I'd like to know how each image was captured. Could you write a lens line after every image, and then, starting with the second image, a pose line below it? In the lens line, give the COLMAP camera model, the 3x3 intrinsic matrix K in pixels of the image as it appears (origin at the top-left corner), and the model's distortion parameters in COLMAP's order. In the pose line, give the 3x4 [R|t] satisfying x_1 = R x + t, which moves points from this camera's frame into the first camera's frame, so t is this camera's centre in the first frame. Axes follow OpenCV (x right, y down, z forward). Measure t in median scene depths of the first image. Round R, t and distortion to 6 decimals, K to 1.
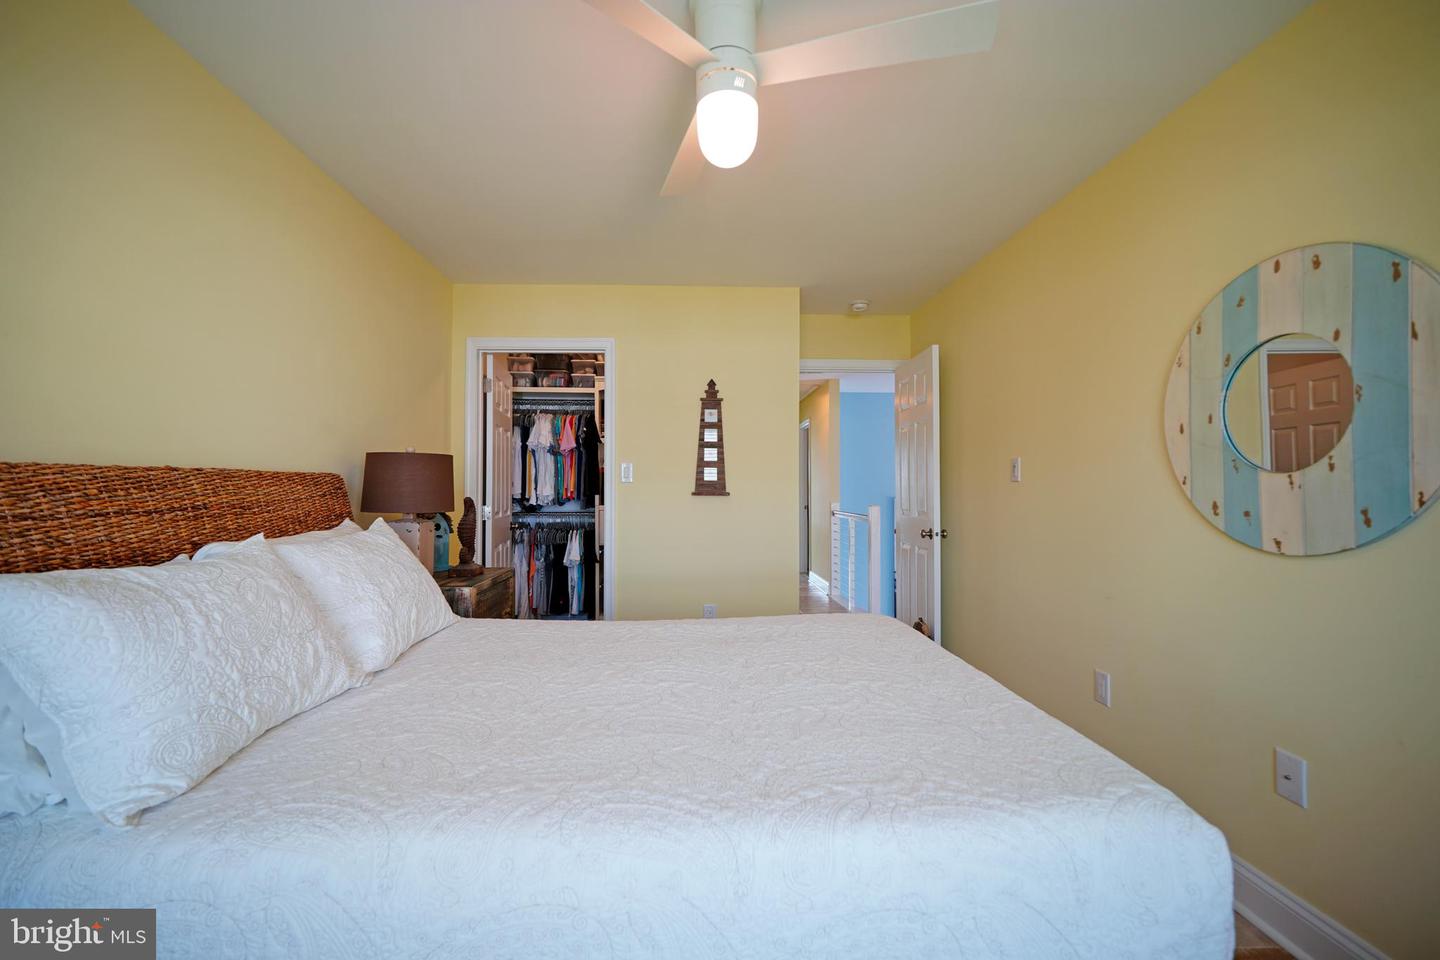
lens RADIAL K [[604.1, 0, 710.4], [0, 604.1, 479.4], [0, 0, 1]] dist [-0.007210, 0.003110]
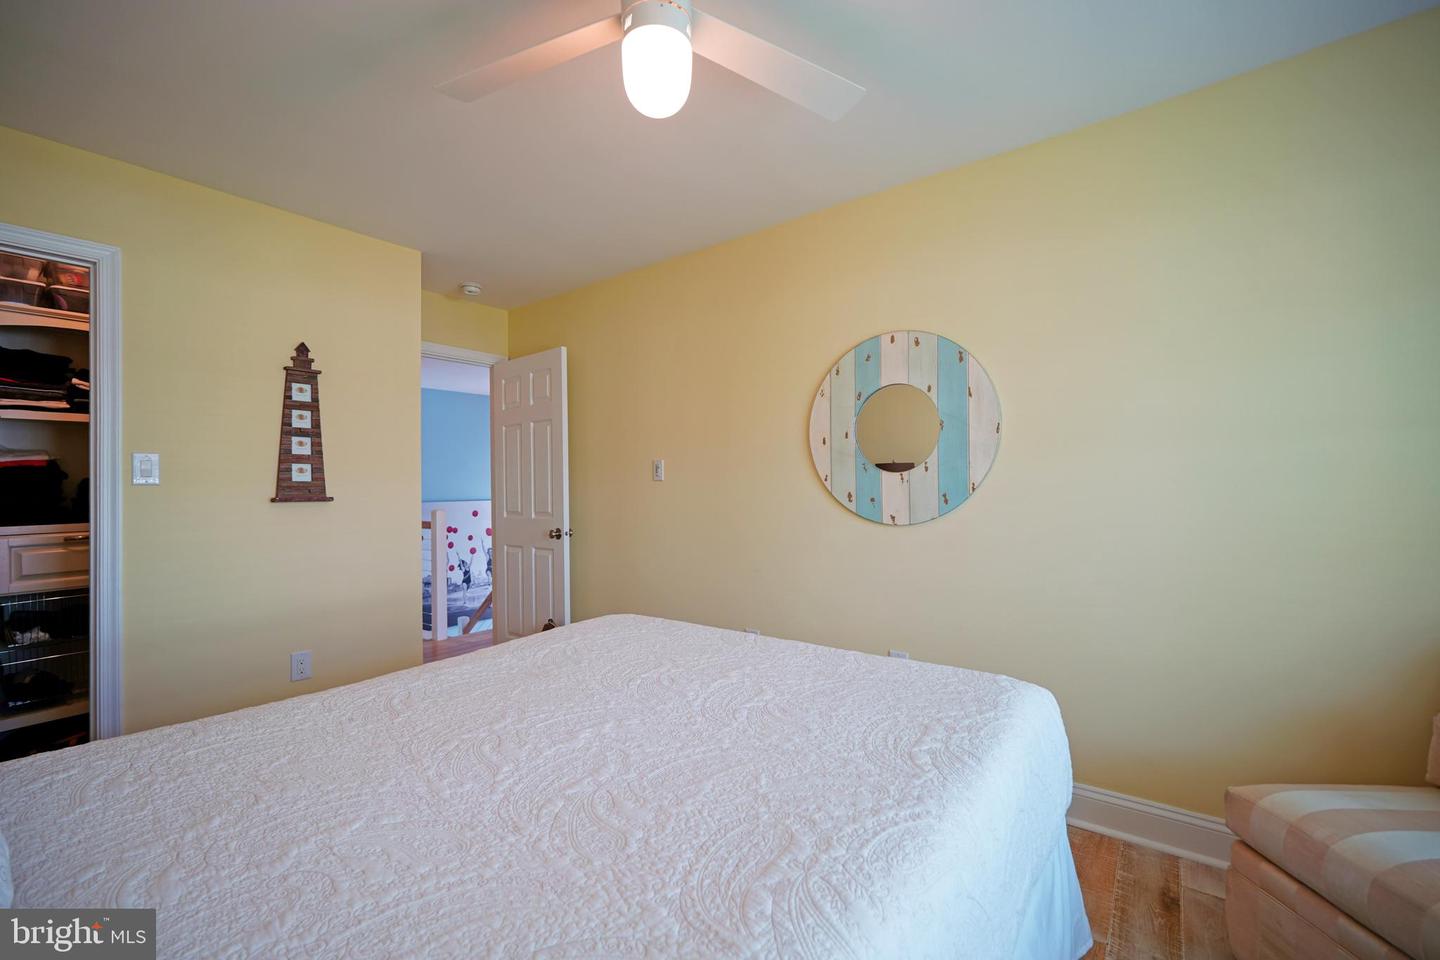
lens RADIAL K [[604.1, 0, 713.6], [0, 604.1, 480.0], [0, 0, 1]] dist [-0.007210, 0.003110]
pose [[0.645680, -0.000400, 0.763608, -0.468760], [0.004495, 0.999985, -0.003278, 0.010013], [-0.763595, 0.005549, 0.645672, 0.302792]]
